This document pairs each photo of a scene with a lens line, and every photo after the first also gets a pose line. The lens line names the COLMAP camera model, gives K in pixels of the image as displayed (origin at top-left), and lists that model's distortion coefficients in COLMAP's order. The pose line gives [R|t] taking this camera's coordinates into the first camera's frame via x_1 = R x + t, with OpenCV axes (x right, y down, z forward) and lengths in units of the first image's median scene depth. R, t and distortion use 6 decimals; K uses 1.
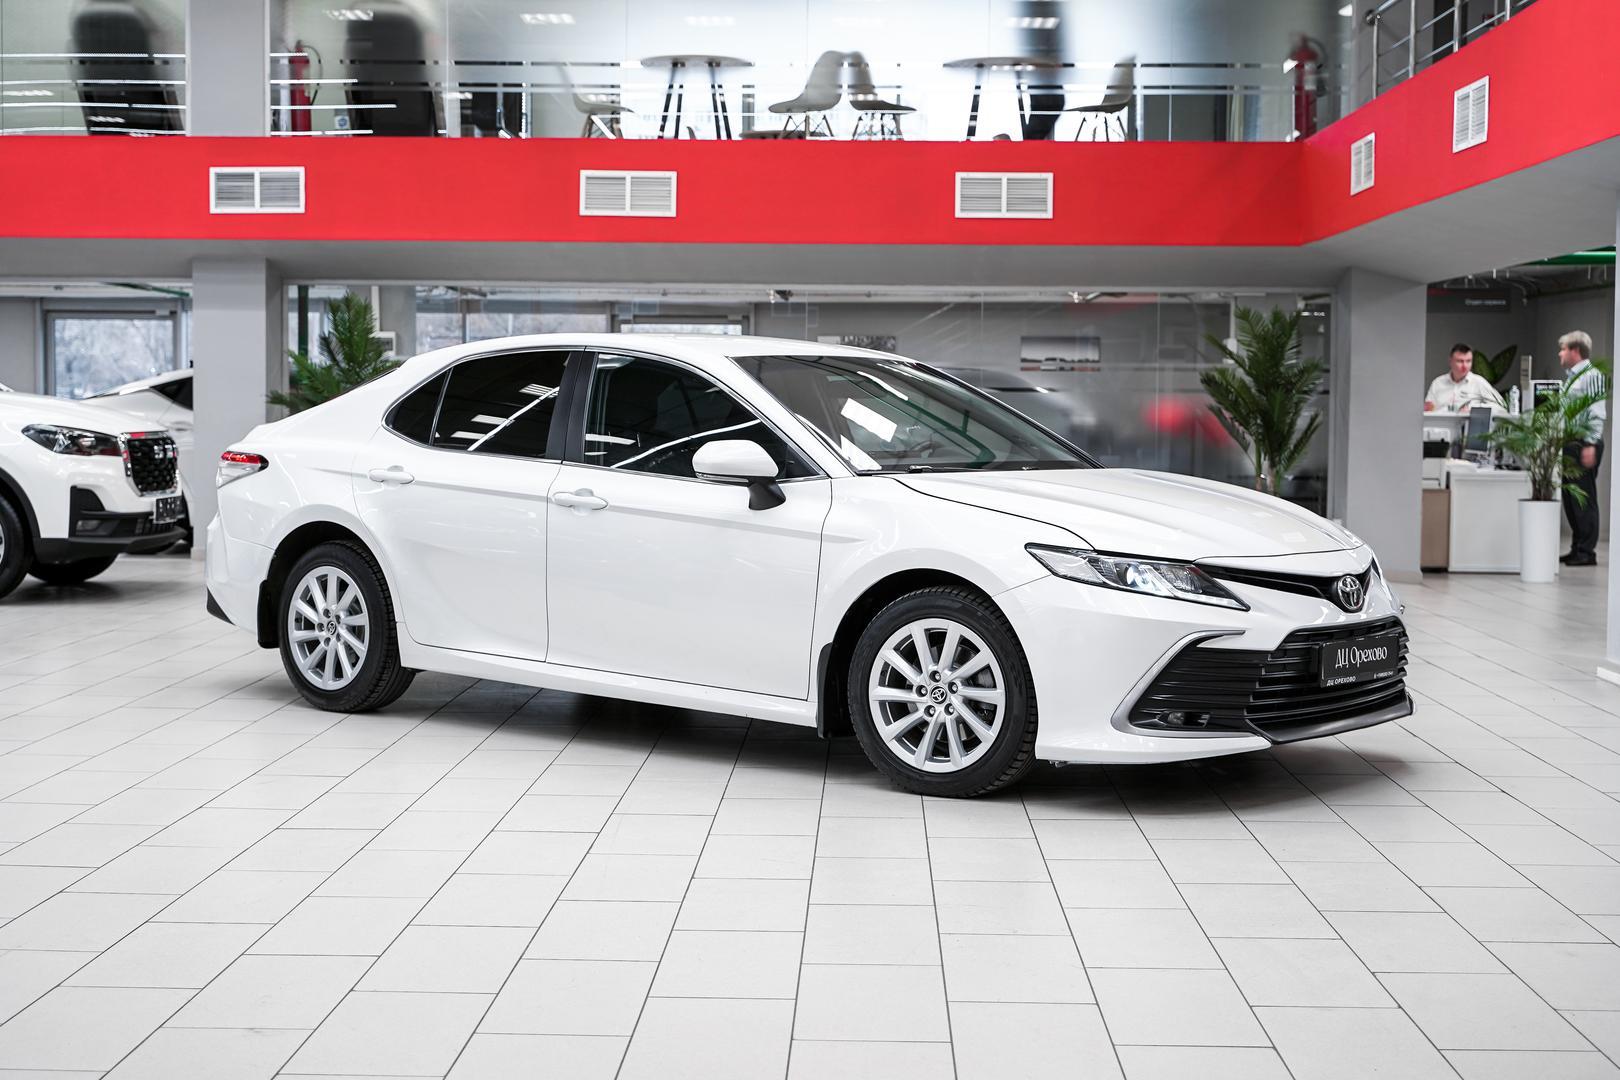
lens RADIAL K [[2384.0, 0, 775.9], [0, 2384.0, 552.0], [0, 0, 1]] dist [-0.003741, 0.026901]
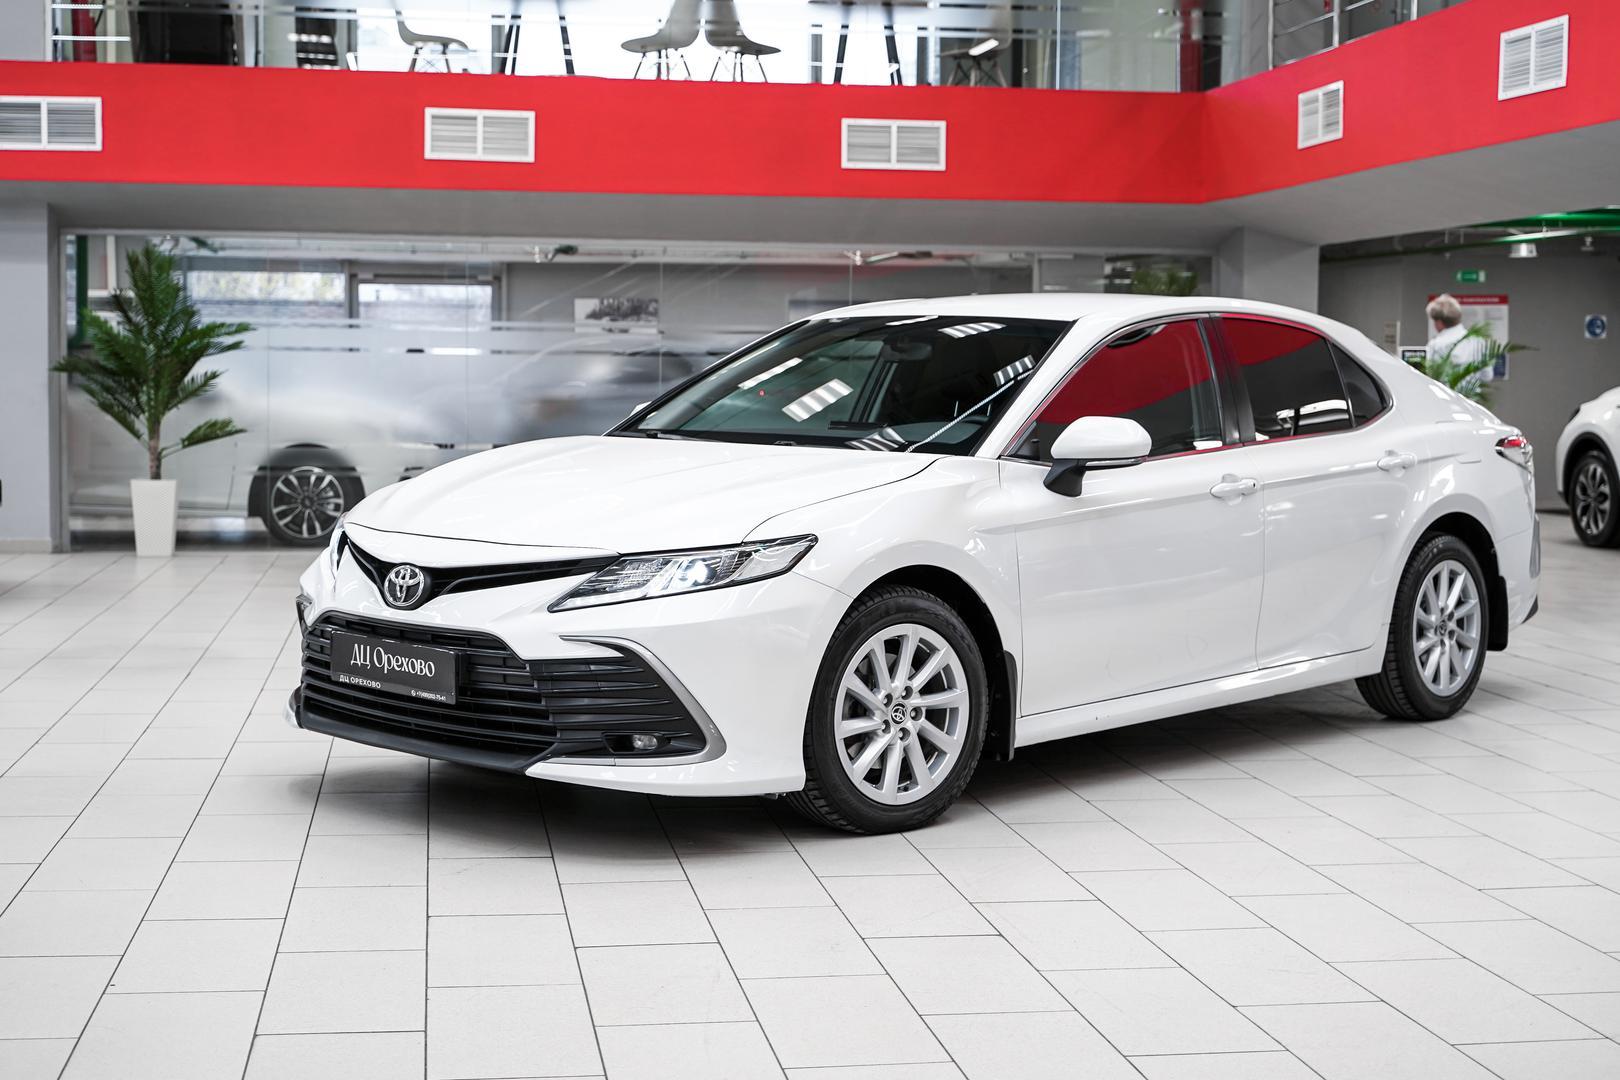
lens RADIAL K [[2378.9, 0, 810.0], [0, 2378.9, 540.0], [0, 0, 1]] dist [0.009231, -0.058598]
pose [[0.982335, -0.013350, 0.186652, -0.102899], [0.011599, 0.999878, 0.010471, -0.006681], [-0.186769, -0.008121, 0.982370, 0.097258]]
